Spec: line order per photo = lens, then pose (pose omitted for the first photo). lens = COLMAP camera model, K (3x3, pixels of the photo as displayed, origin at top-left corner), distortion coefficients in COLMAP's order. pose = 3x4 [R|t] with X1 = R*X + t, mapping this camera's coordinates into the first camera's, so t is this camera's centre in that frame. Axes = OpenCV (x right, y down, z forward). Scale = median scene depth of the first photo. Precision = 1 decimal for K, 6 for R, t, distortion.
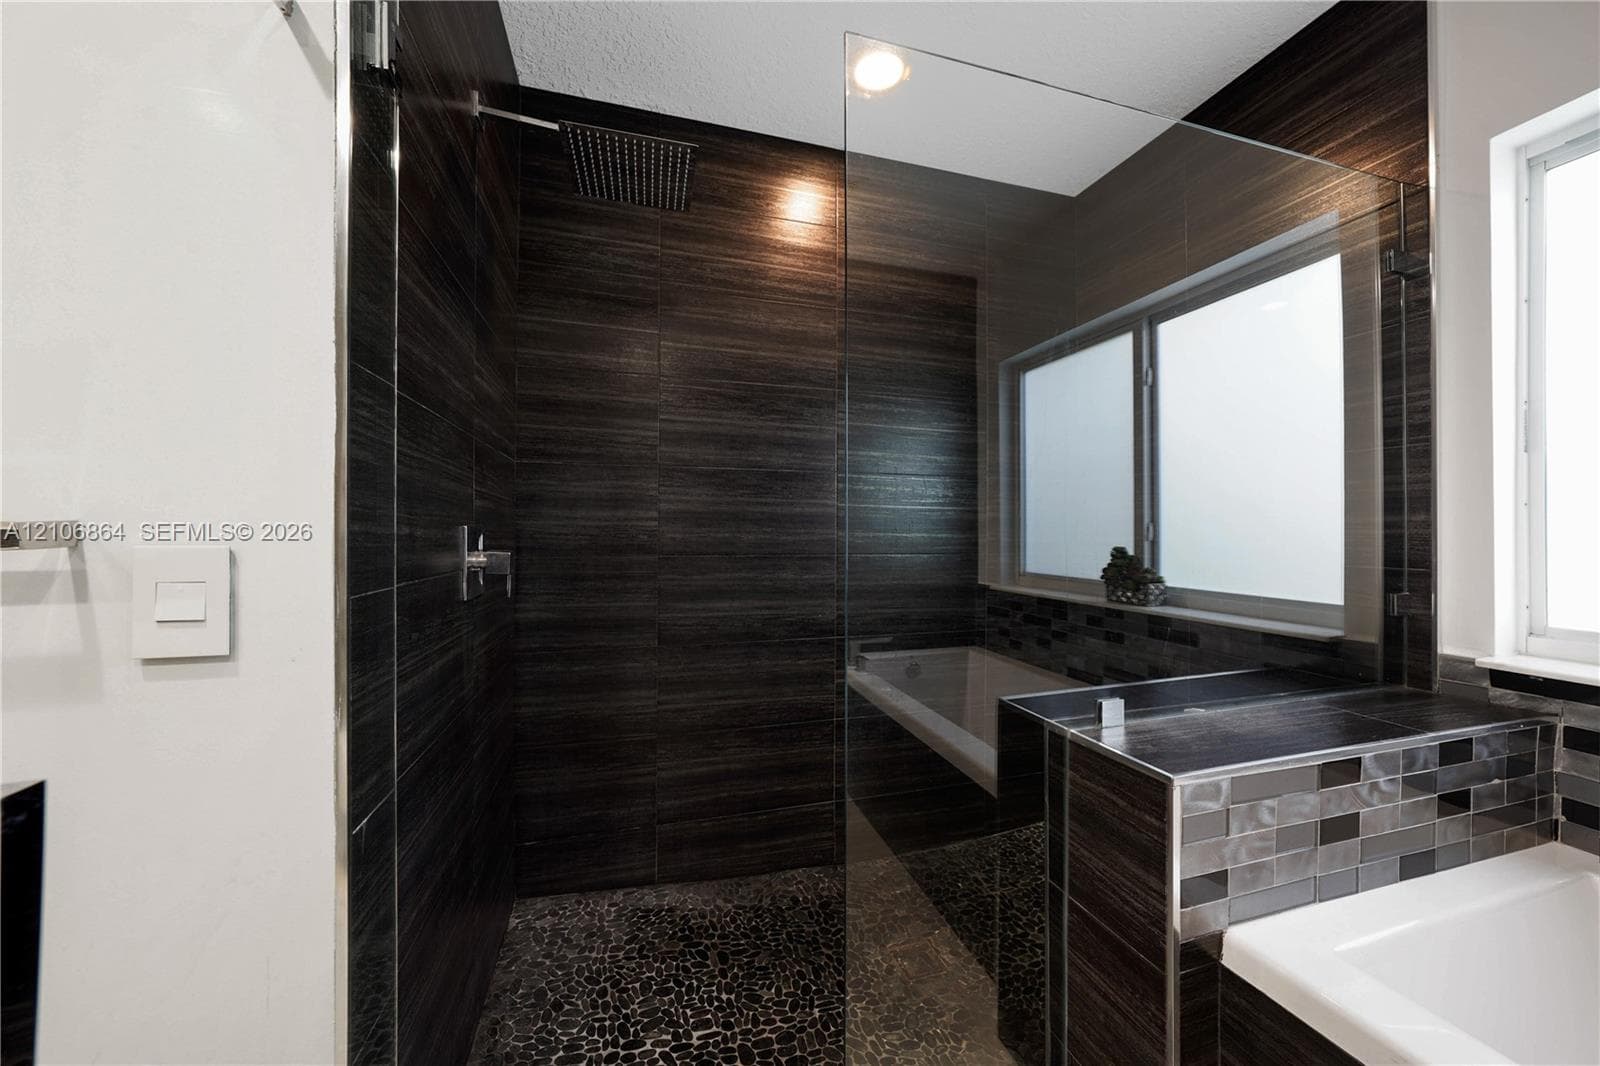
lens RADIAL K [[670.7, 0, 797.7], [0, 670.7, 525.8], [0, 0, 1]] dist [-0.000303, 0.000445]
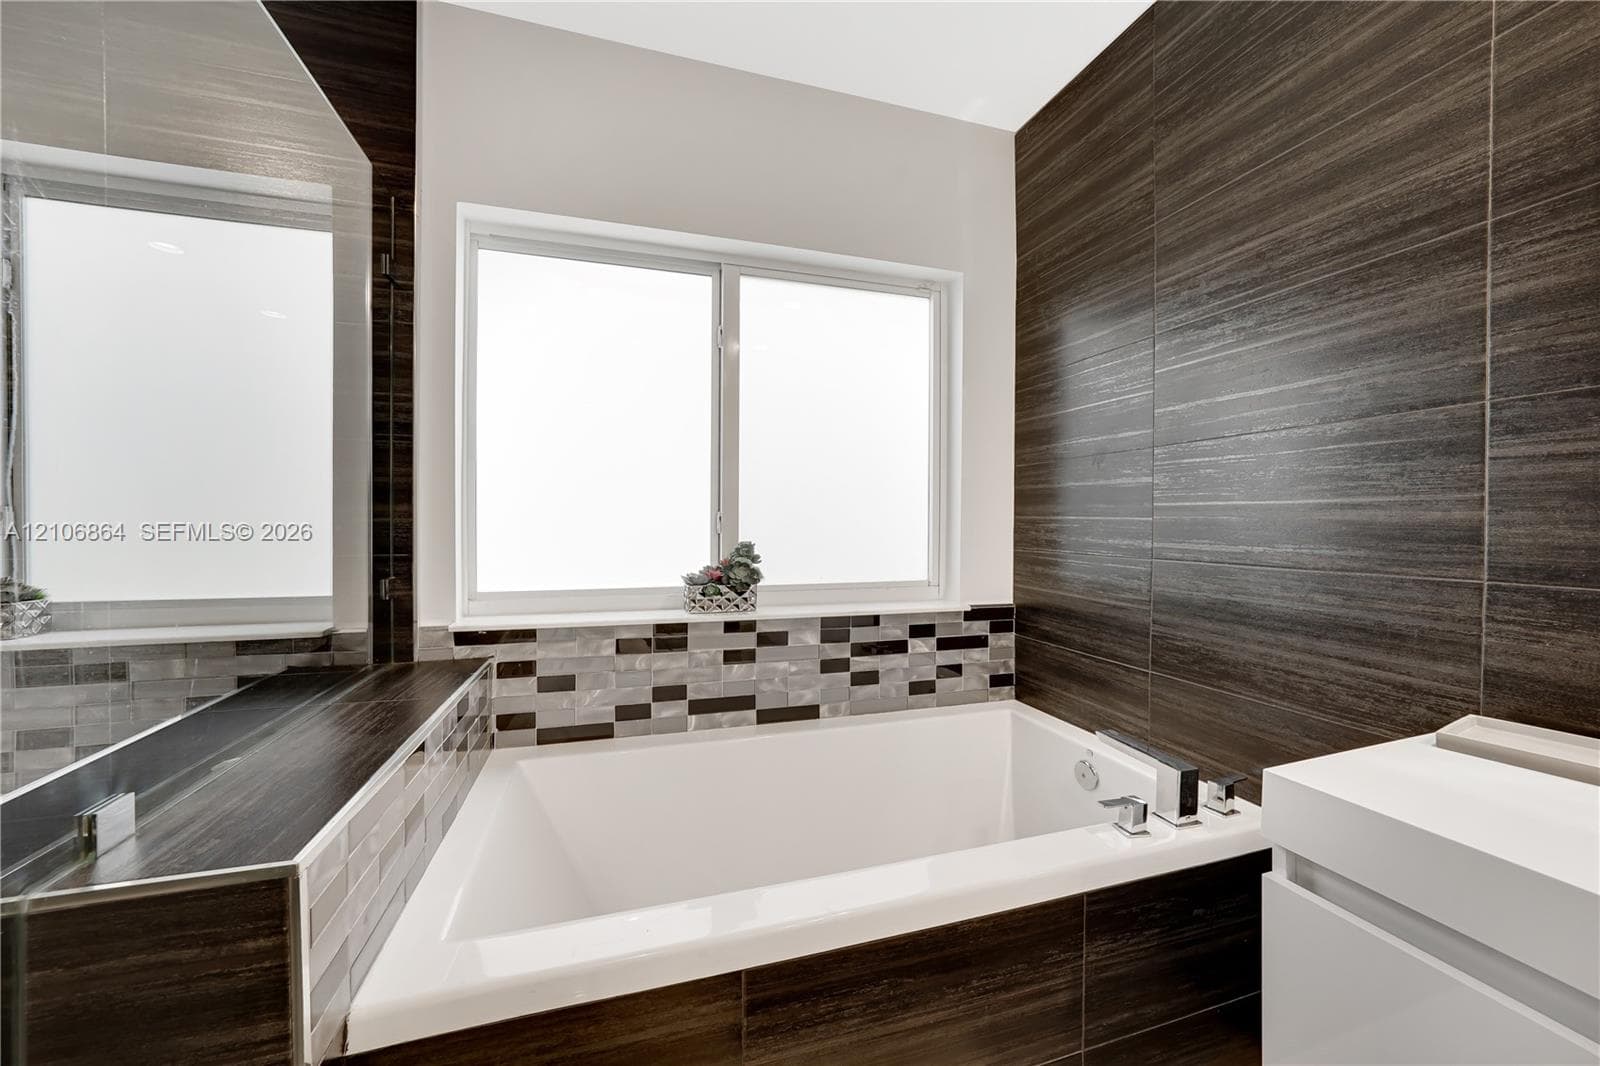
lens RADIAL K [[592.7, 0, 824.4], [0, 592.7, 519.5], [0, 0, 1]] dist [-0.001062, 0.000283]
pose [[-0.027192, -0.001170, 0.999630, -0.073686], [-0.013515, 0.999908, 0.000803, -0.003111], [-0.999539, -0.013488, -0.027205, 0.348234]]
